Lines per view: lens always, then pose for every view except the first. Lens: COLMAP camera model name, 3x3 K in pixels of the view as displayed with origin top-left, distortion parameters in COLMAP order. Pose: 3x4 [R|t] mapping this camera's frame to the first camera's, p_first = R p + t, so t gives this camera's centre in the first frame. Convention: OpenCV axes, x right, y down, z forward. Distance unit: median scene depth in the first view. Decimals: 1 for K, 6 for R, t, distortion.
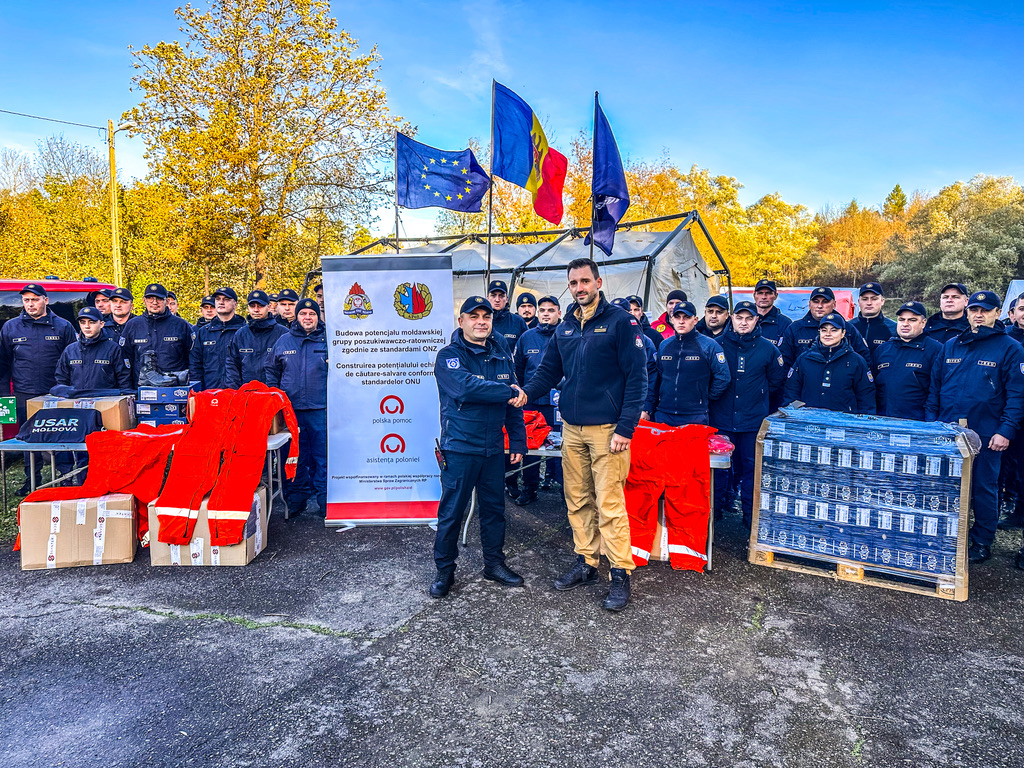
lens RADIAL K [[702.3, 0, 512.0], [0, 702.3, 384.0], [0, 0, 1]] dist [0.049160, -0.061516]
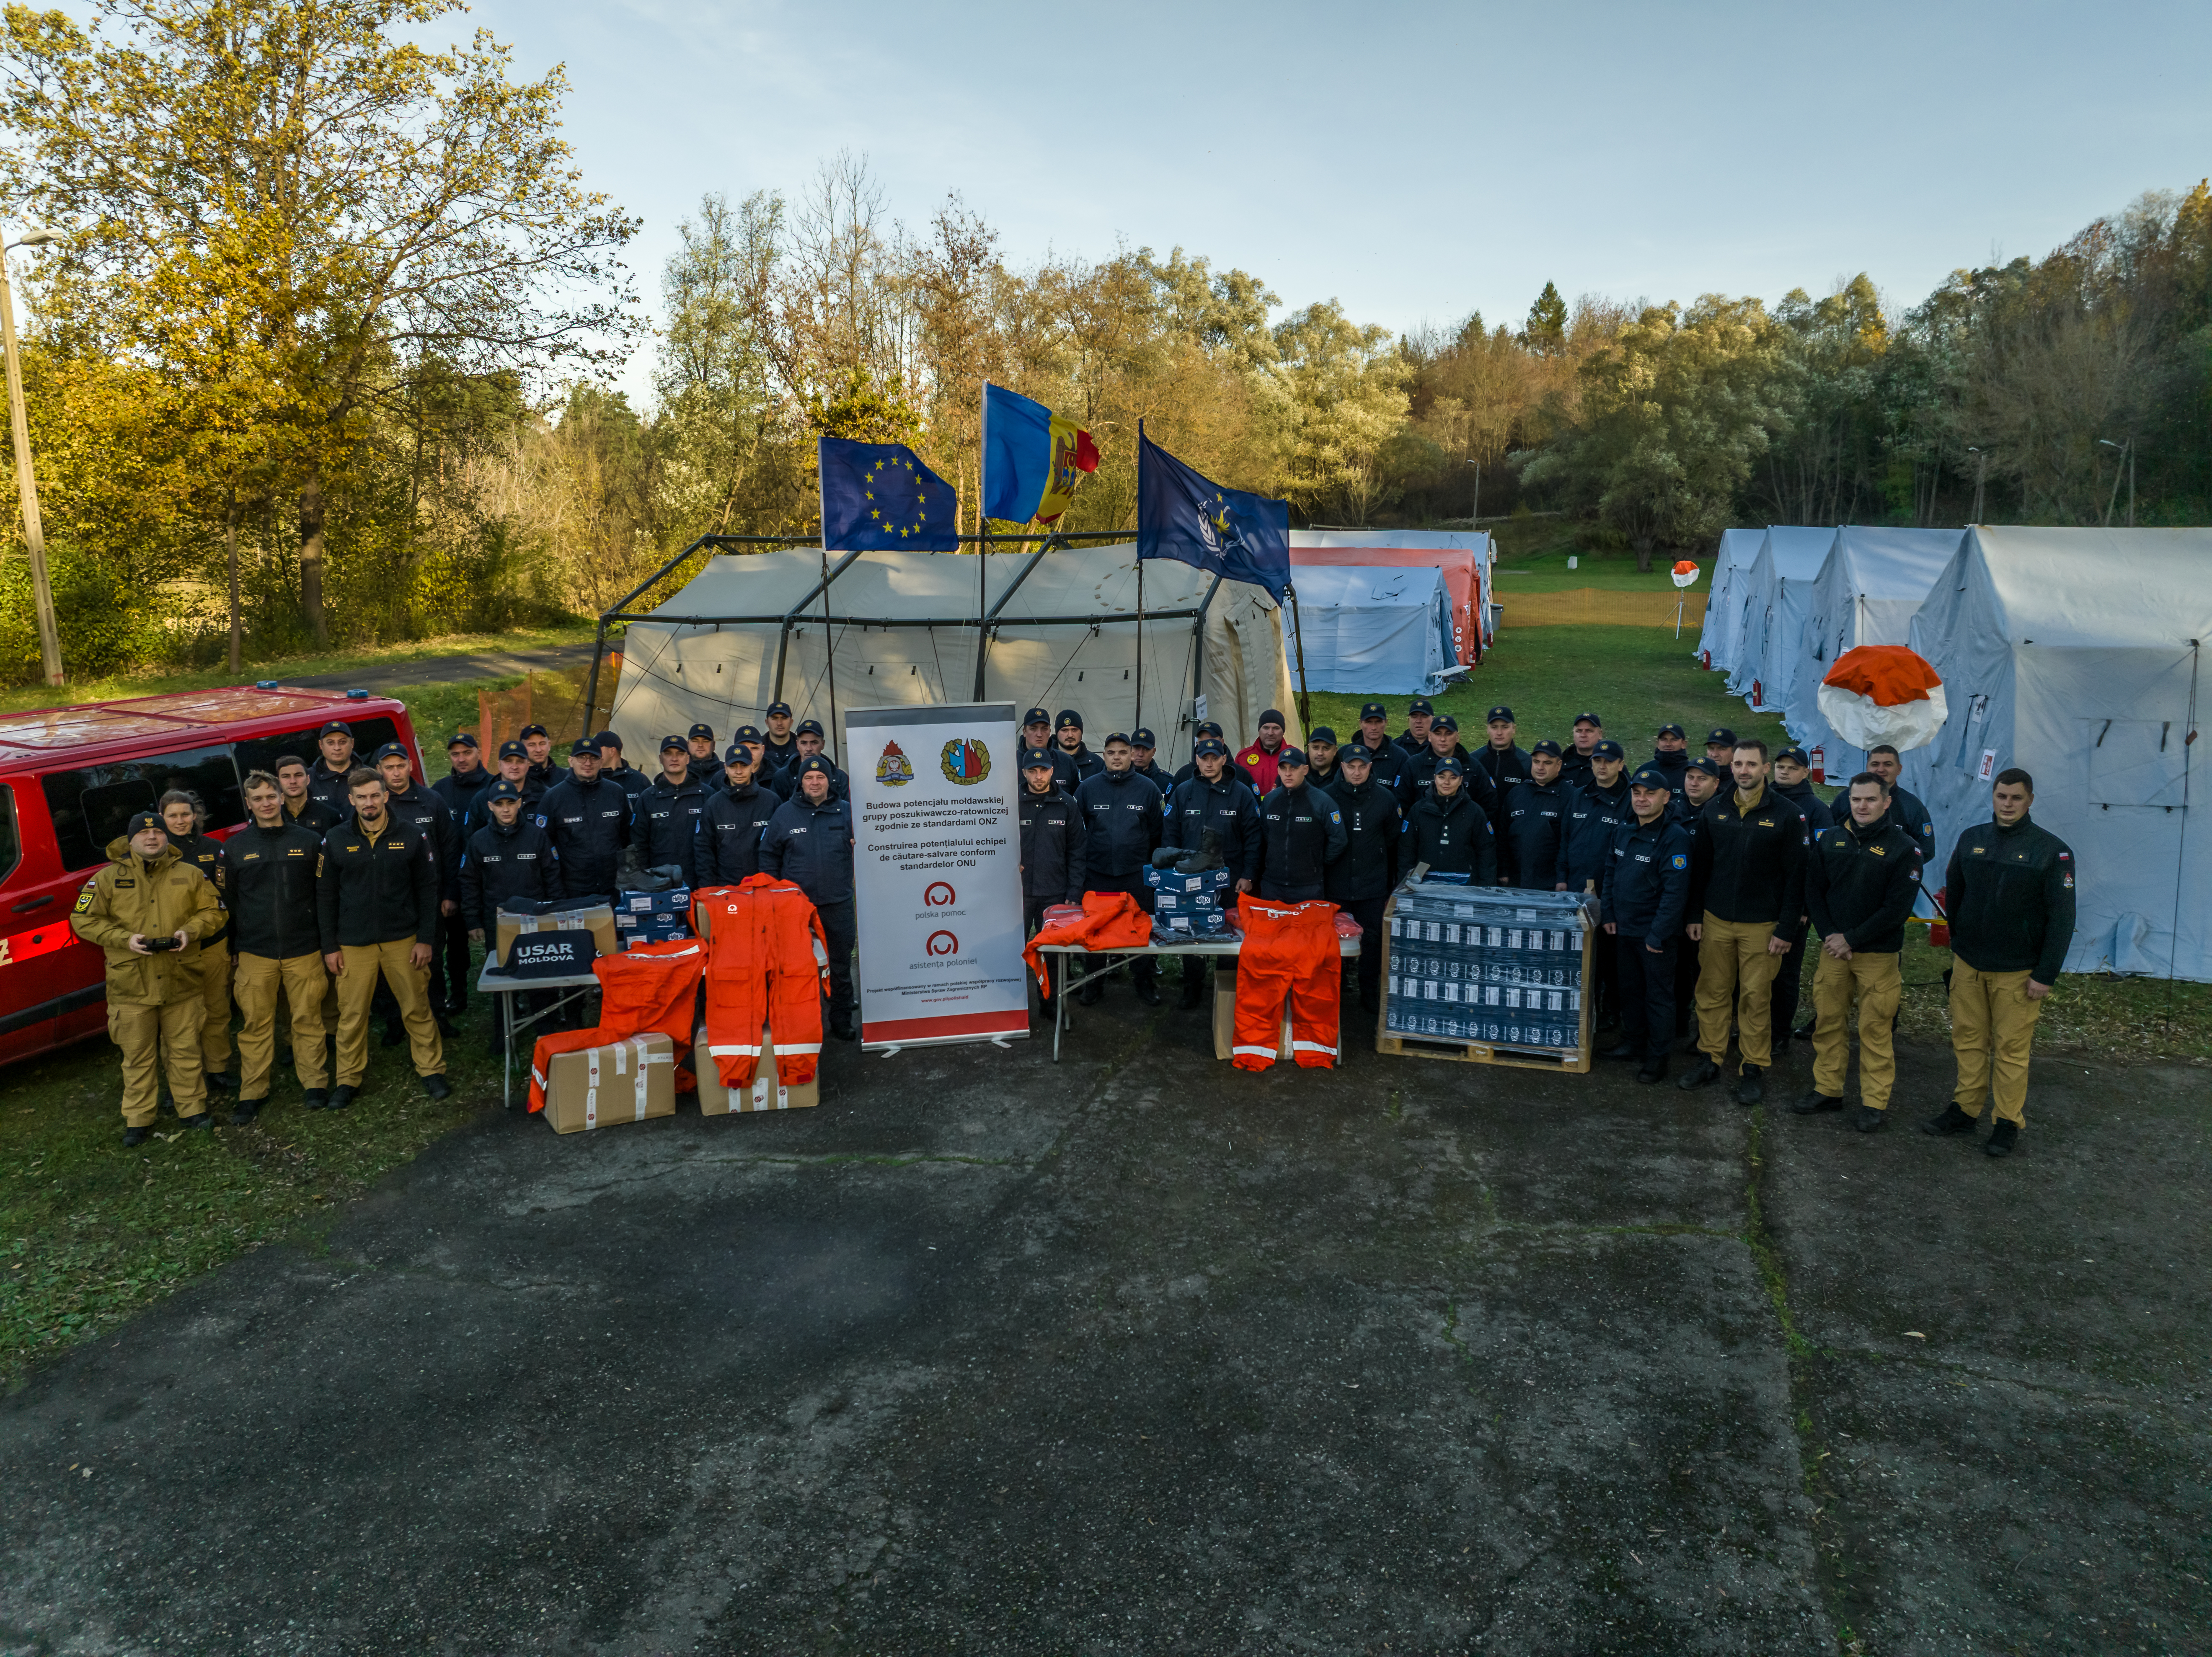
lens RADIAL K [[1543.7, 0, 1112.3], [0, 1543.7, 817.2], [0, 0, 1]] dist [-0.002818, -0.000392]
pose [[0.975828, -0.050845, 0.212543, -0.414300], [0.032278, 0.995425, 0.089933, -0.244145], [-0.216144, -0.080899, 0.973004, -0.853632]]
